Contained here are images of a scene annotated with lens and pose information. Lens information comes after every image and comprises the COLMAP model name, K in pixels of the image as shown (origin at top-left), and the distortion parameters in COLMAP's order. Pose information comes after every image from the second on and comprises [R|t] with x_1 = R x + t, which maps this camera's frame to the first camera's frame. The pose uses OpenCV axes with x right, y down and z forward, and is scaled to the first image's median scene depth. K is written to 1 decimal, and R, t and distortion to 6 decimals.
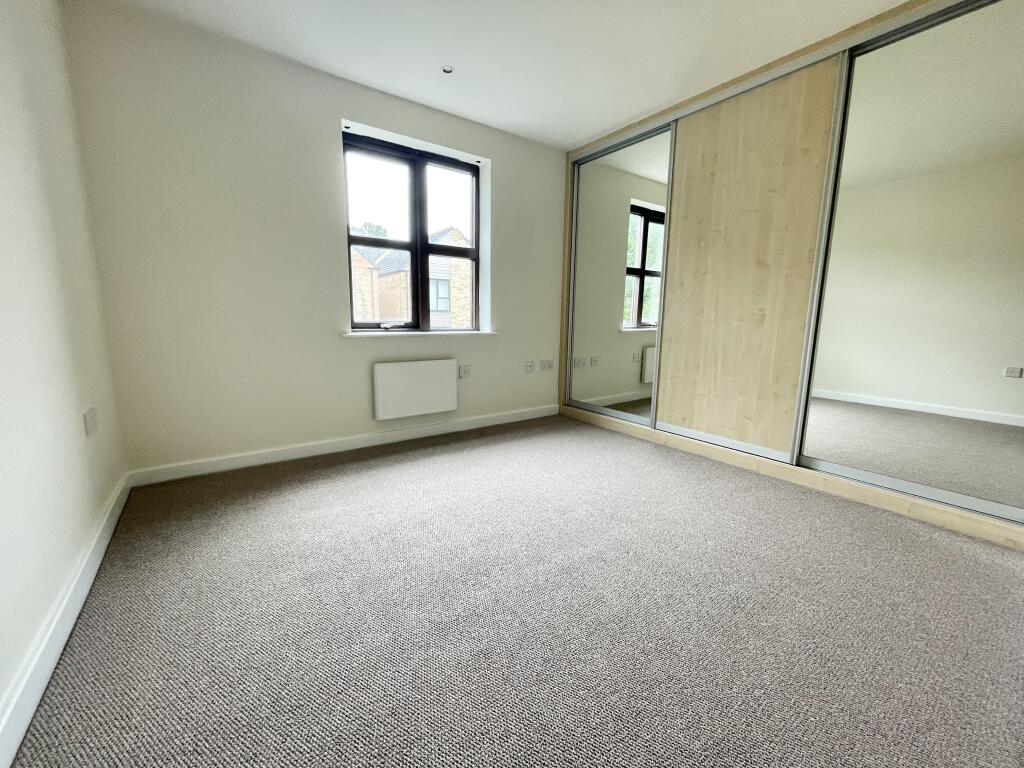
lens RADIAL K [[408.6, 0, 514.1], [0, 408.6, 382.7], [0, 0, 1]] dist [-0.000649, -0.000602]
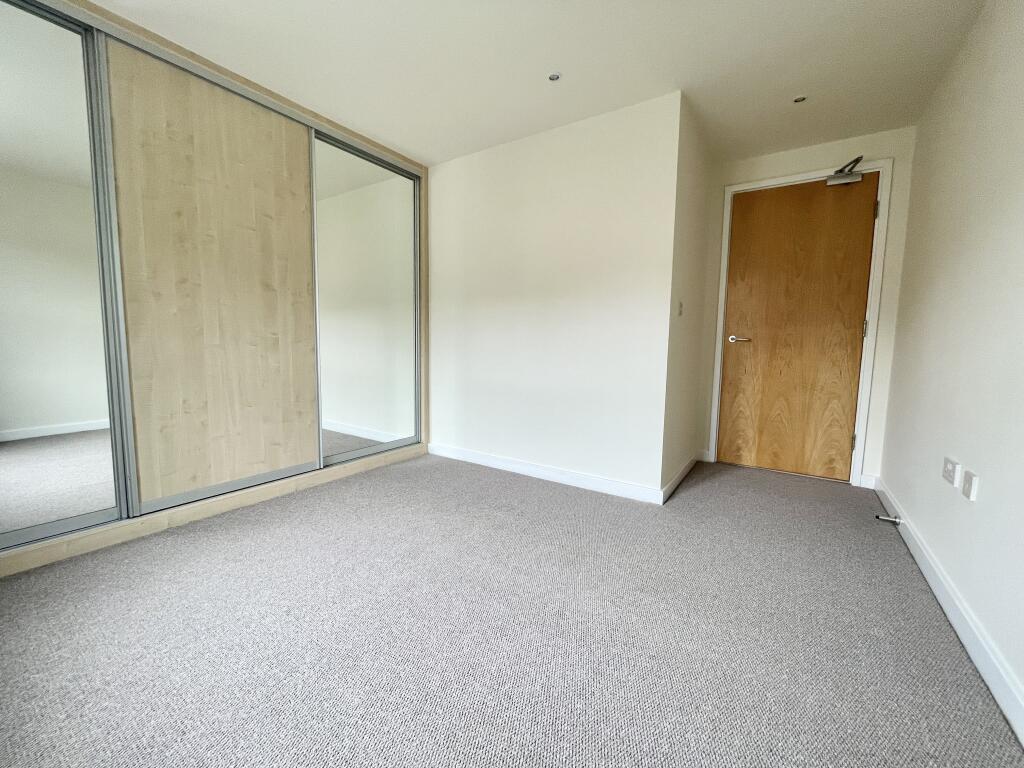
lens RADIAL K [[408.6, 0, 514.1], [0, 408.6, 382.7], [0, 0, 1]] dist [-0.000649, -0.000602]
pose [[-0.338156, -0.113899, 0.934172, -0.306964], [0.128151, 0.977830, 0.165610, -0.087124], [-0.932324, 0.175717, -0.316063, 0.455205]]
